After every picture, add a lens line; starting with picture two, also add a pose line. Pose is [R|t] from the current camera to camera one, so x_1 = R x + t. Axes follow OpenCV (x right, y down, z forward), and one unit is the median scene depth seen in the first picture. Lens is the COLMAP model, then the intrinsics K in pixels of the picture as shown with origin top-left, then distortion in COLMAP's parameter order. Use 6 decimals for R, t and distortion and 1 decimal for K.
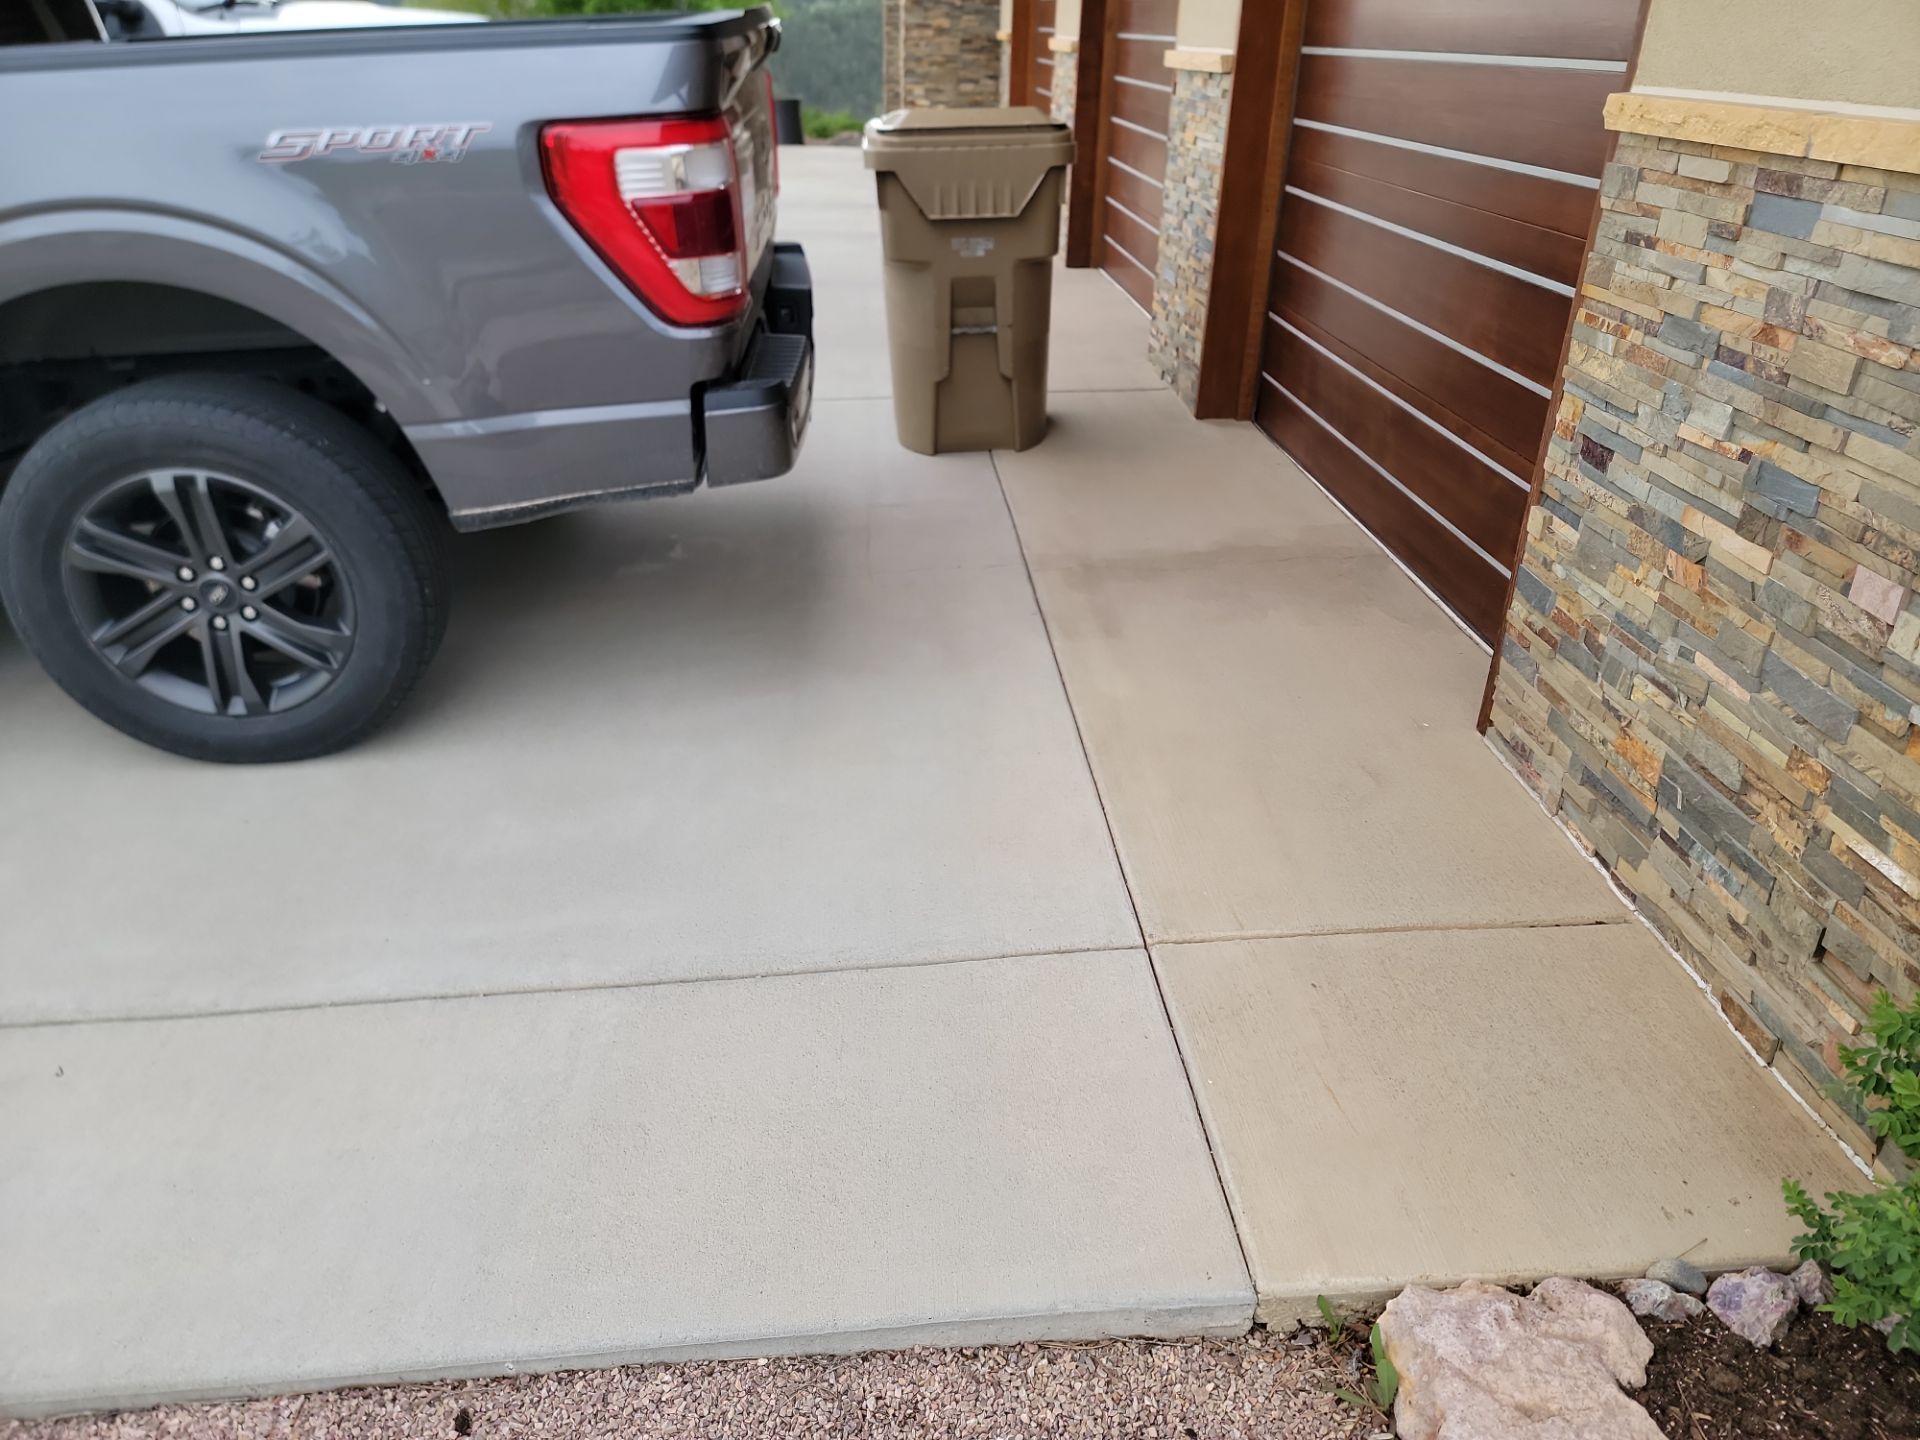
lens RADIAL K [[1254.5, 0, 936.4], [0, 1254.5, 723.3], [0, 0, 1]] dist [0.072180, -0.117269]
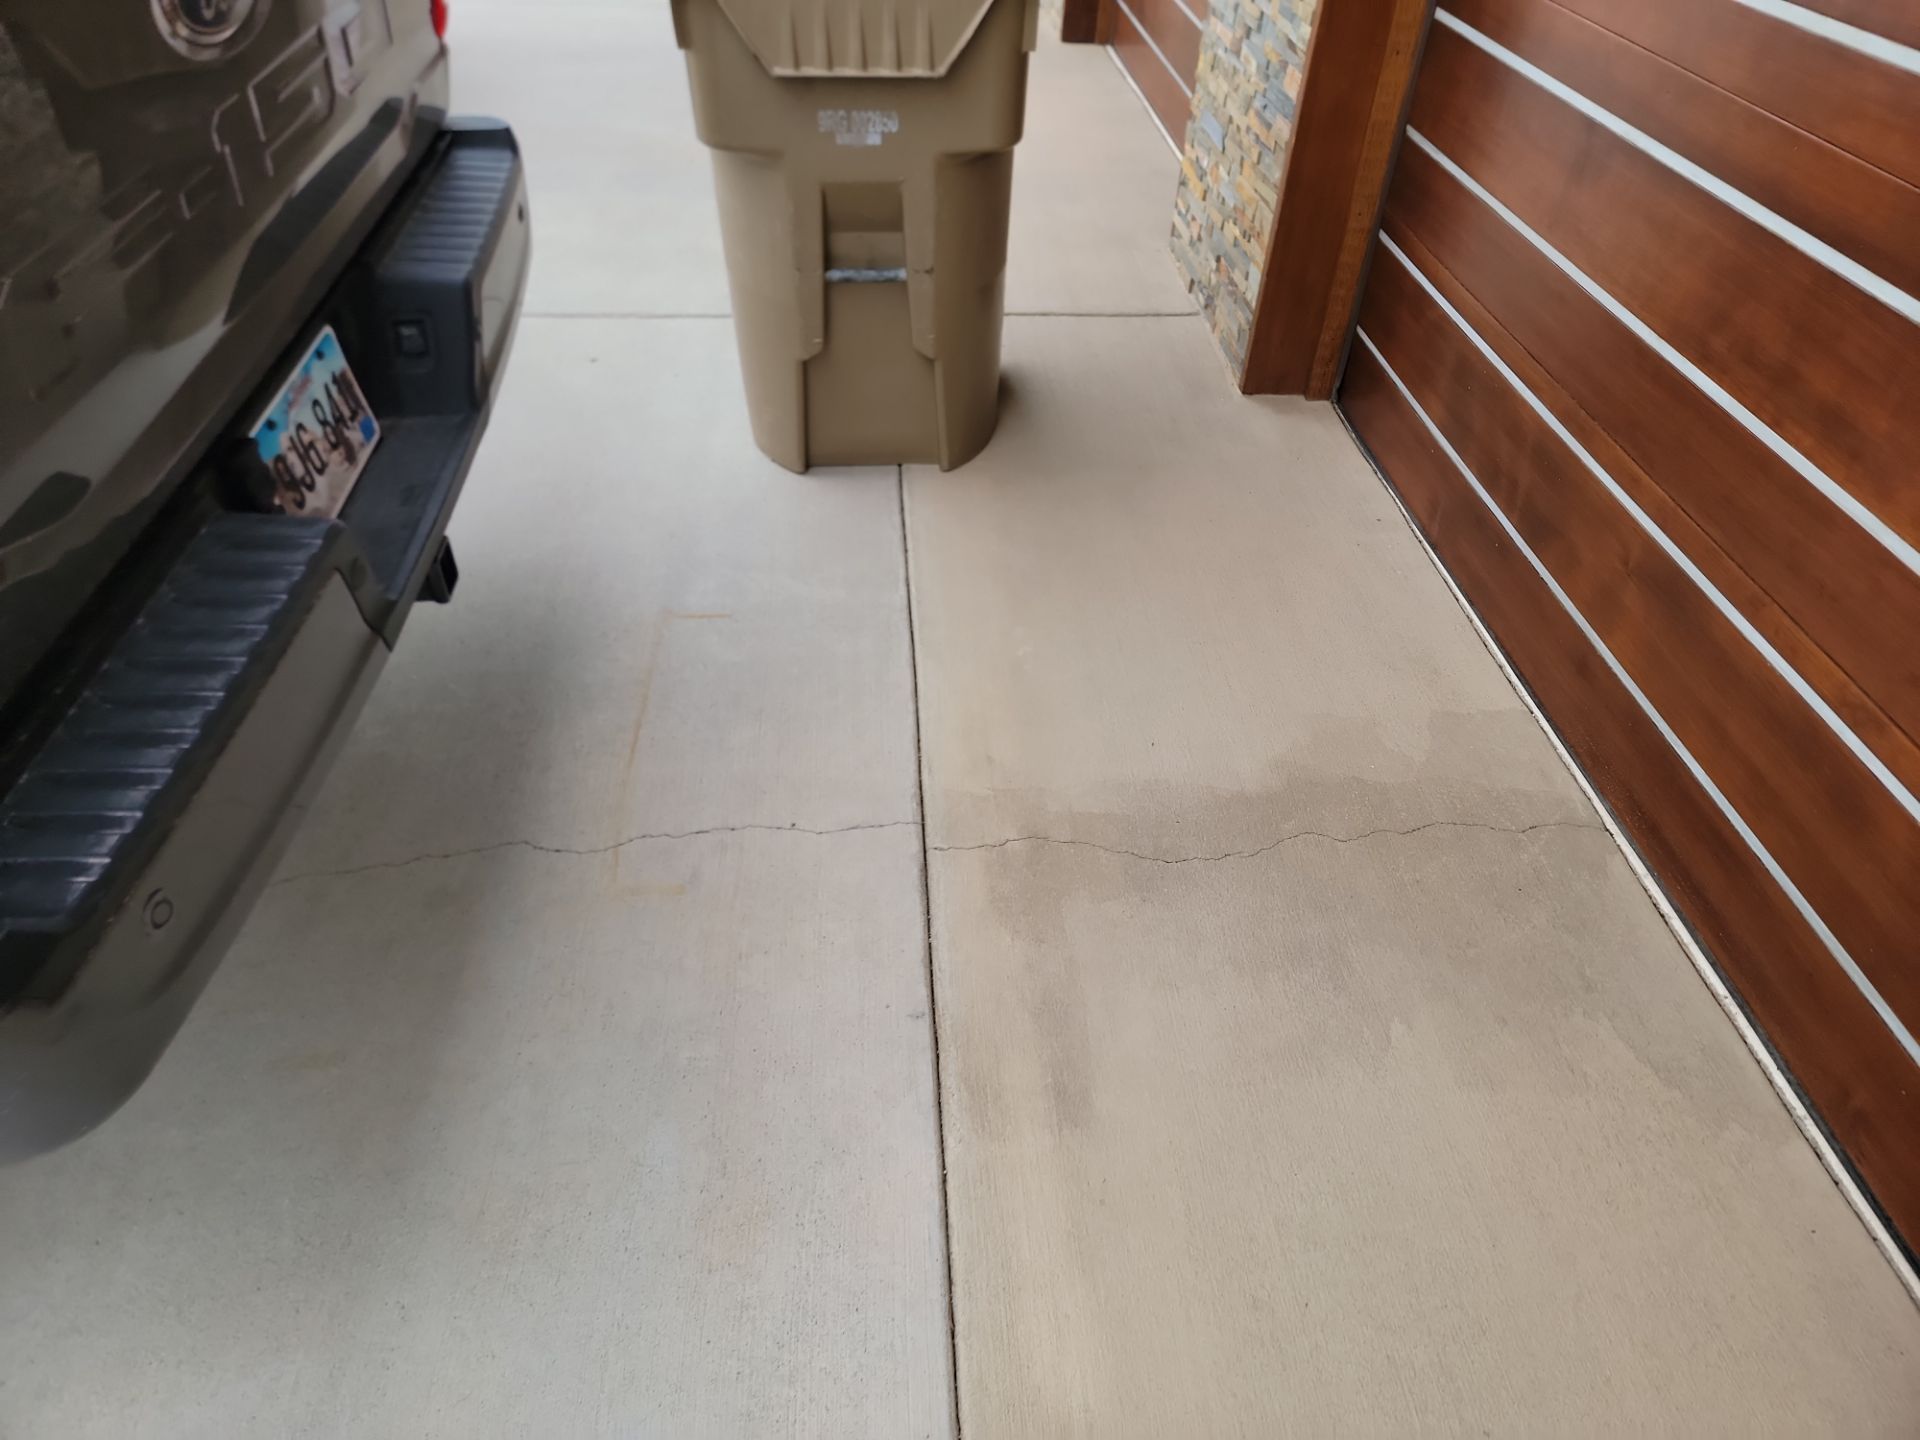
lens RADIAL K [[1345.0, 0, 960.0], [0, 1345.0, 720.0], [0, 0, 1]] dist [0.078227, -0.052544]
pose [[0.998808, 0.027467, 0.040363, 0.049341], [-0.033676, 0.986176, 0.162244, -0.202448], [-0.035349, -0.163409, 0.985925, 0.352296]]
